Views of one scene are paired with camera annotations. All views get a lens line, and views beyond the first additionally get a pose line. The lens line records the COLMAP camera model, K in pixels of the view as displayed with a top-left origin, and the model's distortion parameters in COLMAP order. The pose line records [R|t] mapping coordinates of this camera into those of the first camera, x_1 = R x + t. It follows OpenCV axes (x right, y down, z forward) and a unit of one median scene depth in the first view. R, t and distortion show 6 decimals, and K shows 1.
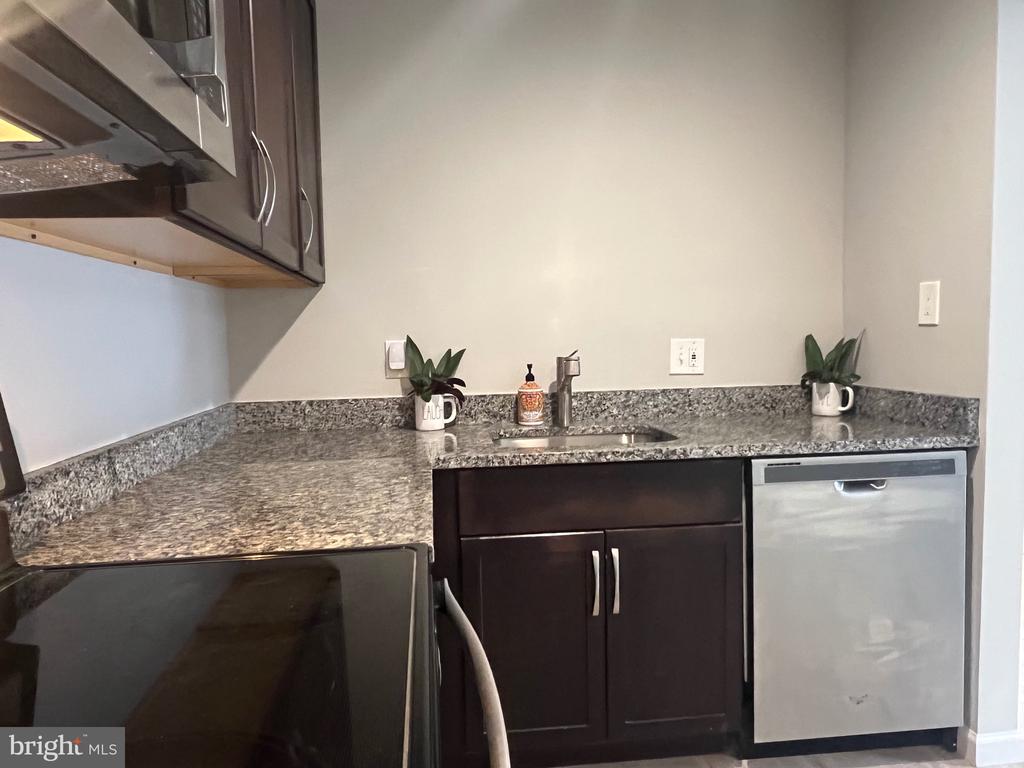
lens RADIAL K [[708.0, 0, 509.7], [0, 708.0, 384.9], [0, 0, 1]] dist [0.005486, -0.010191]
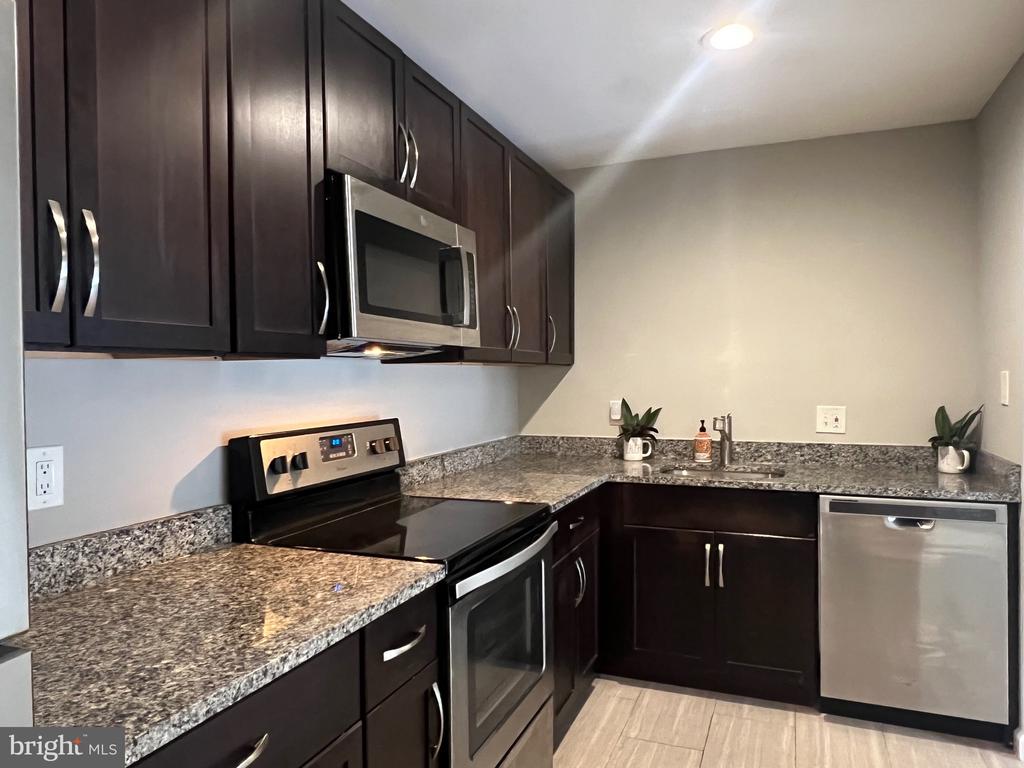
lens RADIAL K [[708.0, 0, 512.4], [0, 708.0, 383.0], [0, 0, 1]] dist [0.005486, -0.010191]
pose [[0.880018, 0.021343, -0.474461, 0.381828], [-0.046154, 0.998105, -0.040706, -0.029031], [0.472693, 0.057720, 0.879335, -0.480664]]
